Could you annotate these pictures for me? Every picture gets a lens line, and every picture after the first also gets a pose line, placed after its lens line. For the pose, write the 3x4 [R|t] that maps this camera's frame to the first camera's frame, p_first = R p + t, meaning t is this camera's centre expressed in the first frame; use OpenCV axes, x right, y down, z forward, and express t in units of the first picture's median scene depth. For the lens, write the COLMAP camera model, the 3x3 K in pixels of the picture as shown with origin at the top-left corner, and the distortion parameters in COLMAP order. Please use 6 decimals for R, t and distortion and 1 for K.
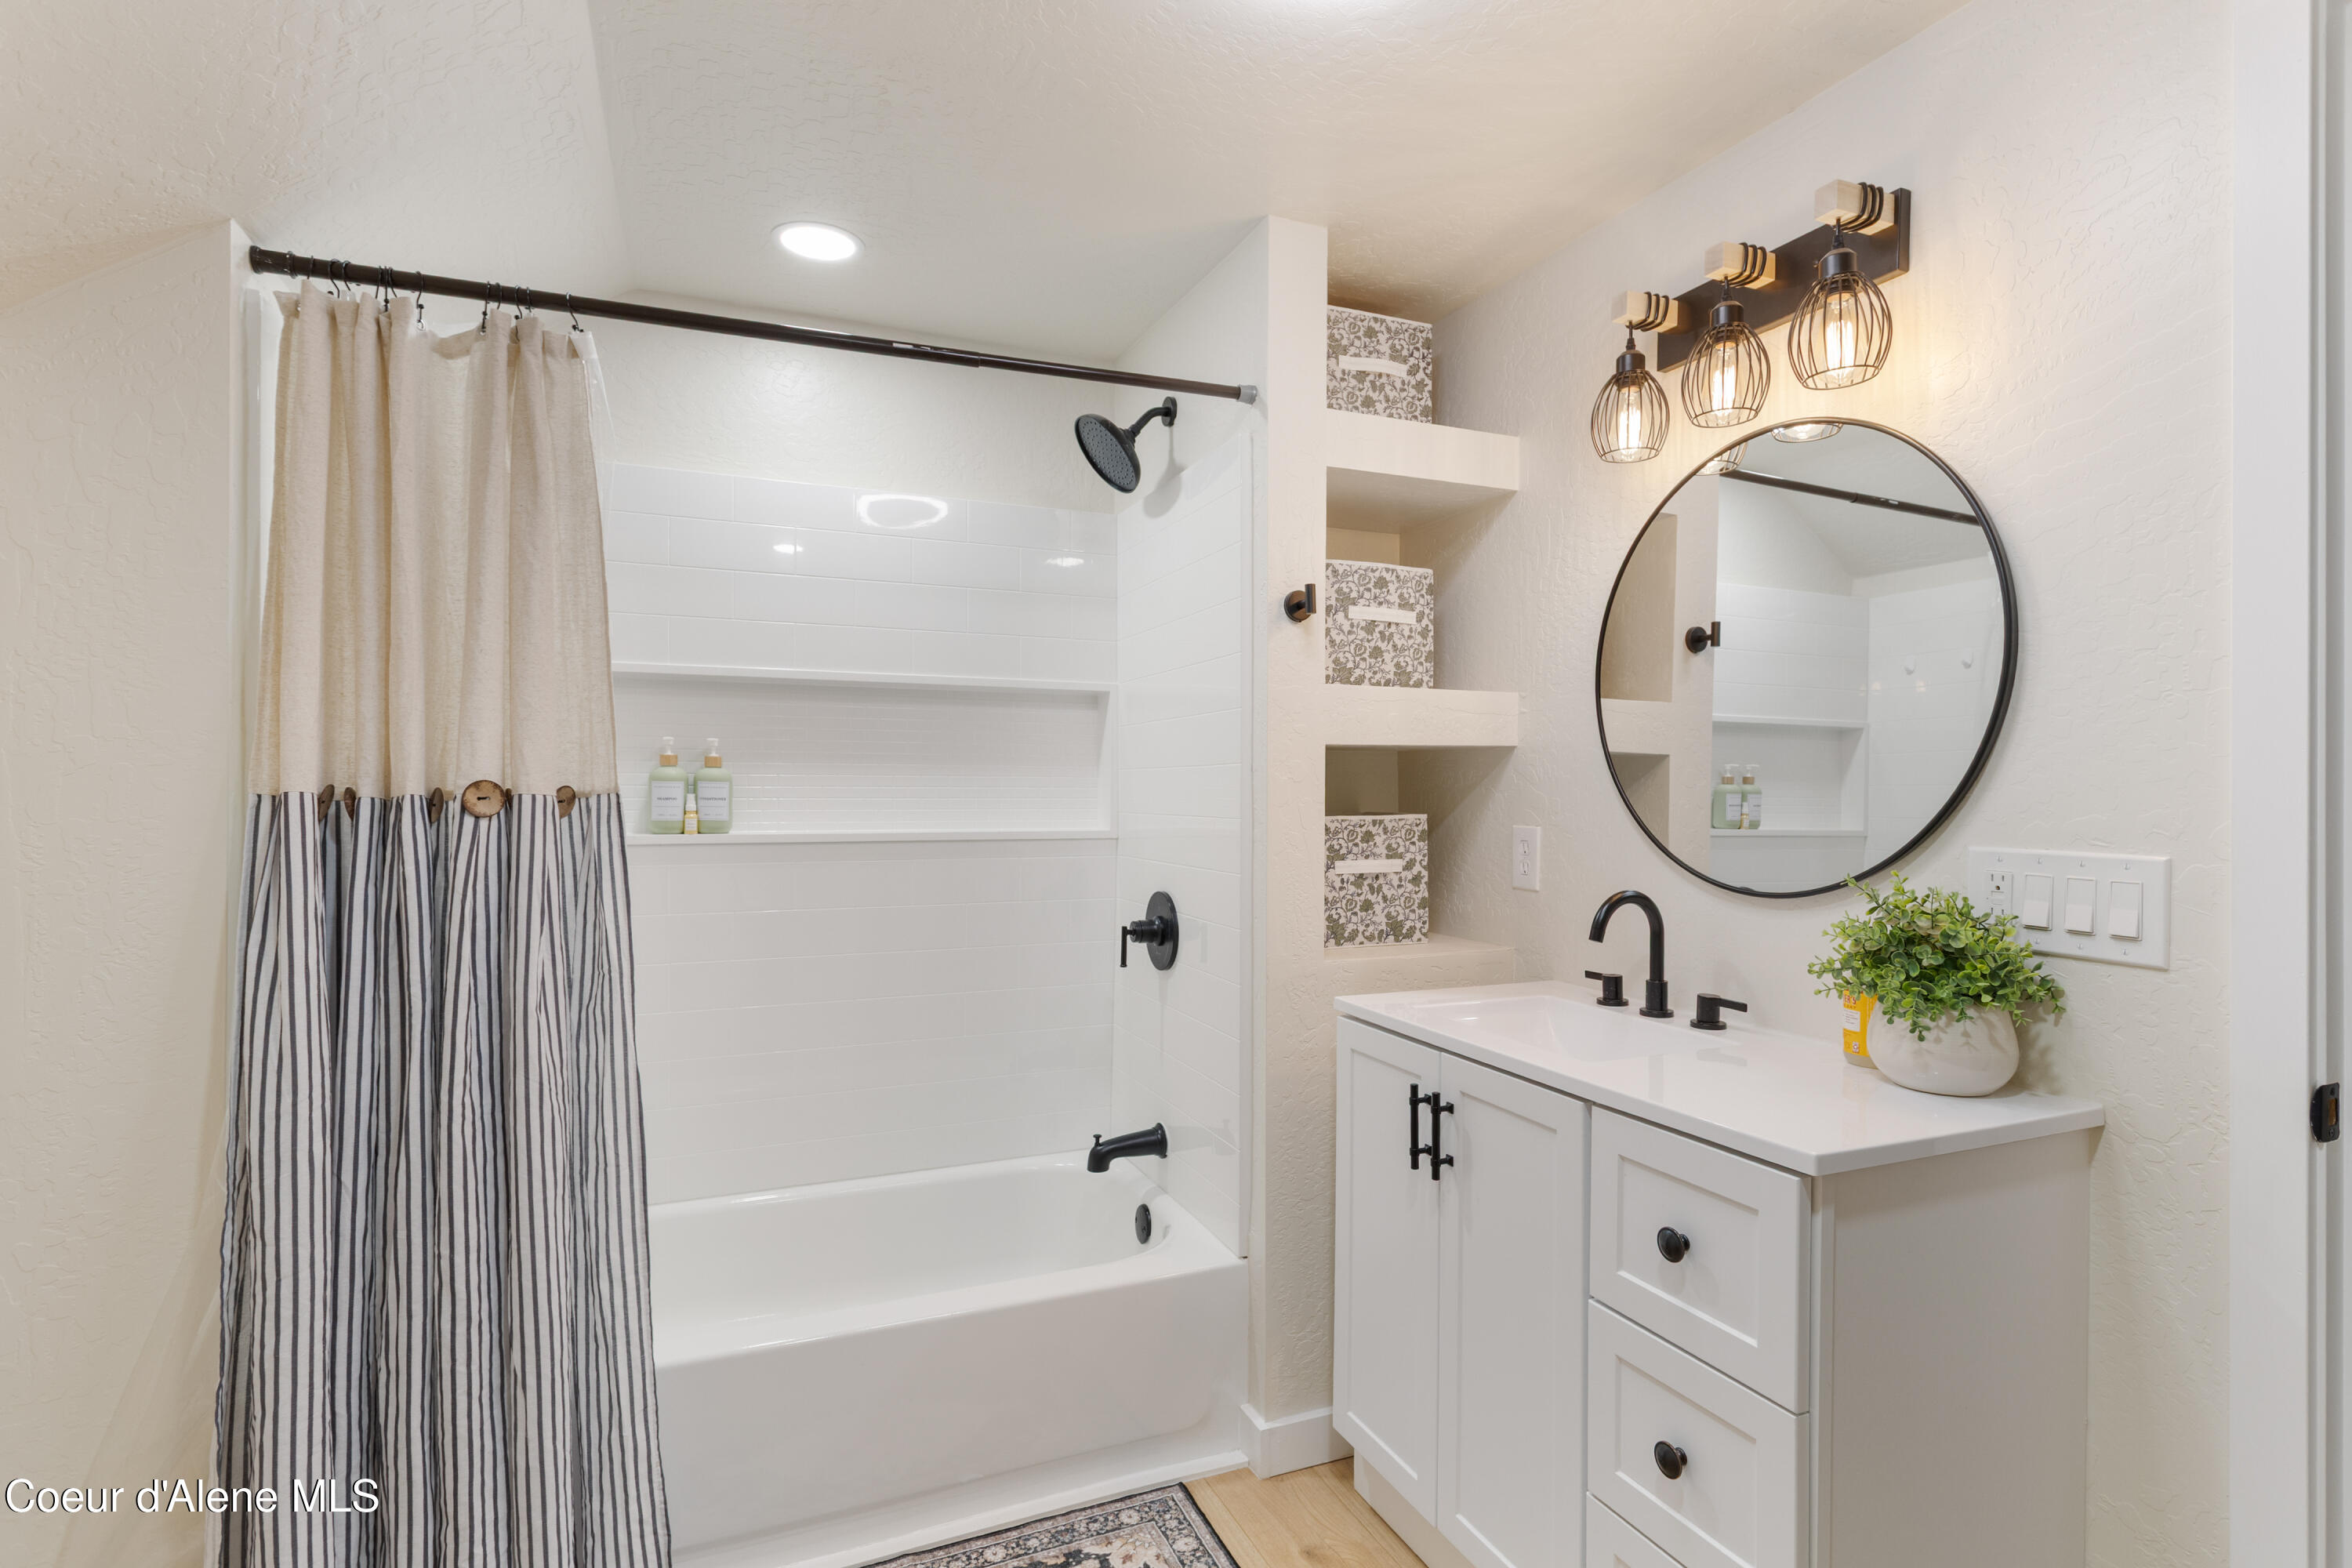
lens RADIAL K [[1138.5, 0, 1160.9], [0, 1138.5, 800.6], [0, 0, 1]] dist [-0.001837, 0.003014]
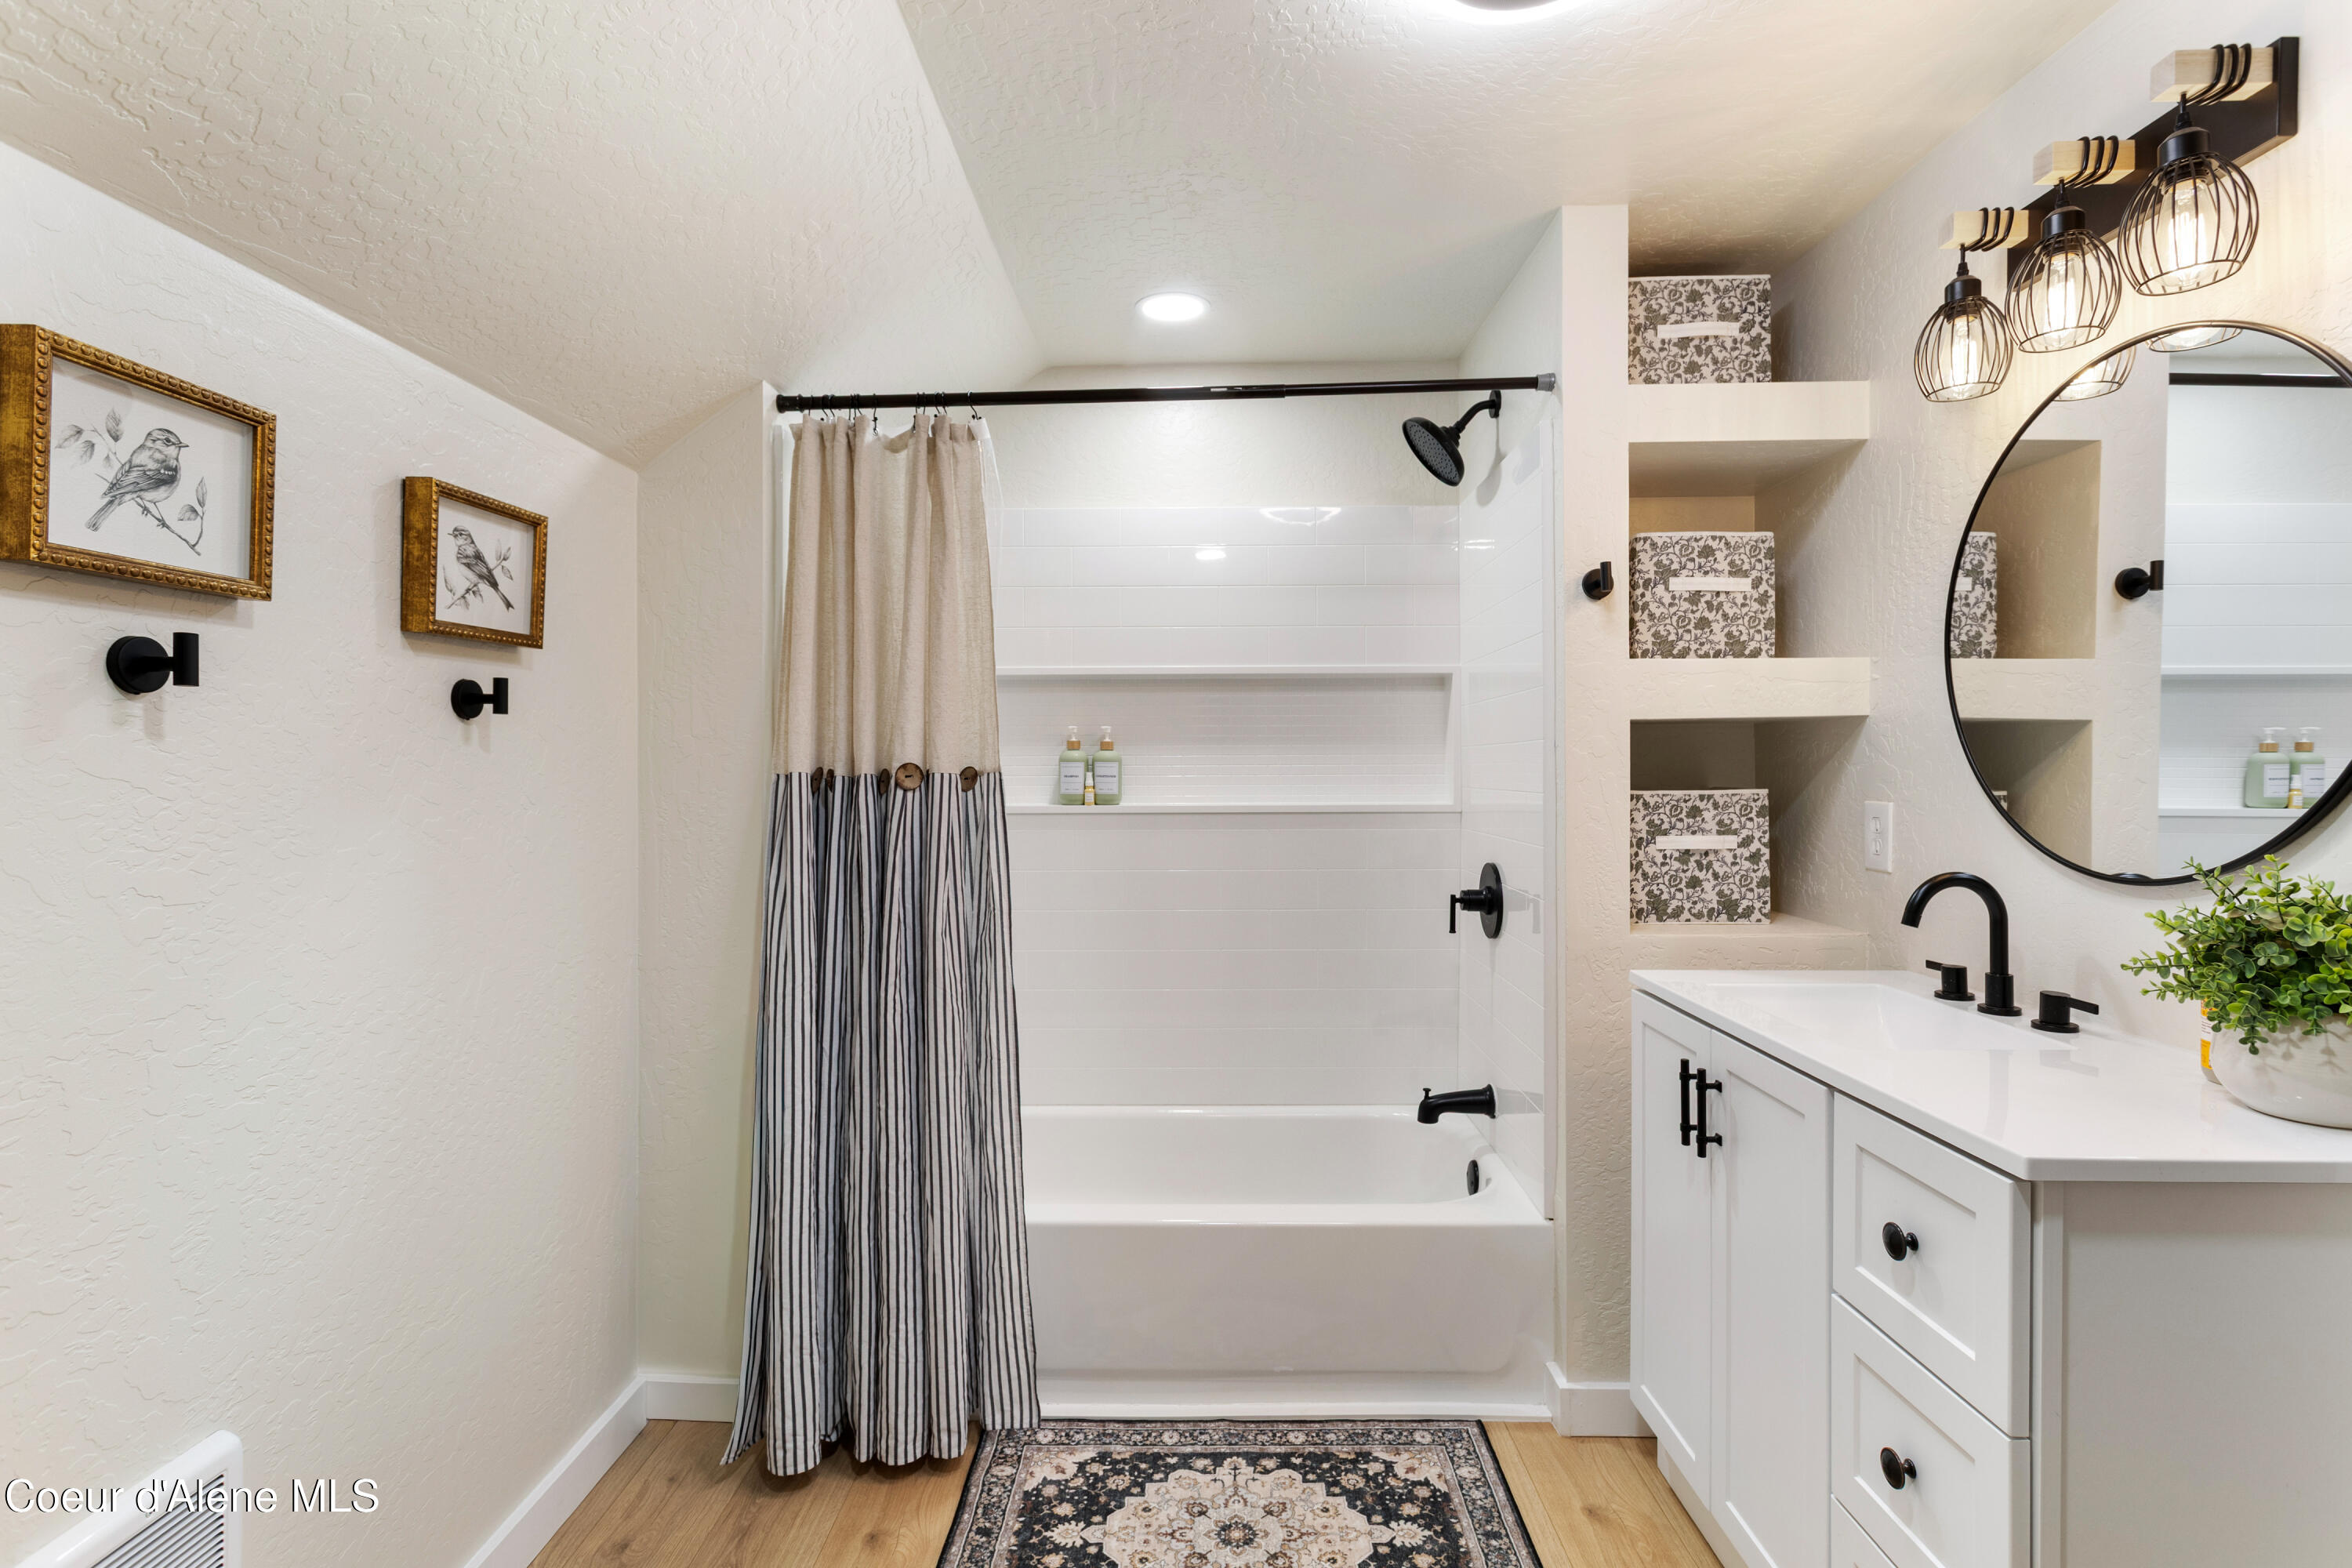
lens RADIAL K [[1138.5, 0, 1196.6], [0, 1138.5, 774.9], [0, 0, 1]] dist [-0.001837, 0.003014]
pose [[0.910495, -0.005023, -0.413490, 0.232862], [0.003884, 0.999986, -0.003594, 0.002148], [0.413502, 0.001667, 0.910502, -0.078305]]
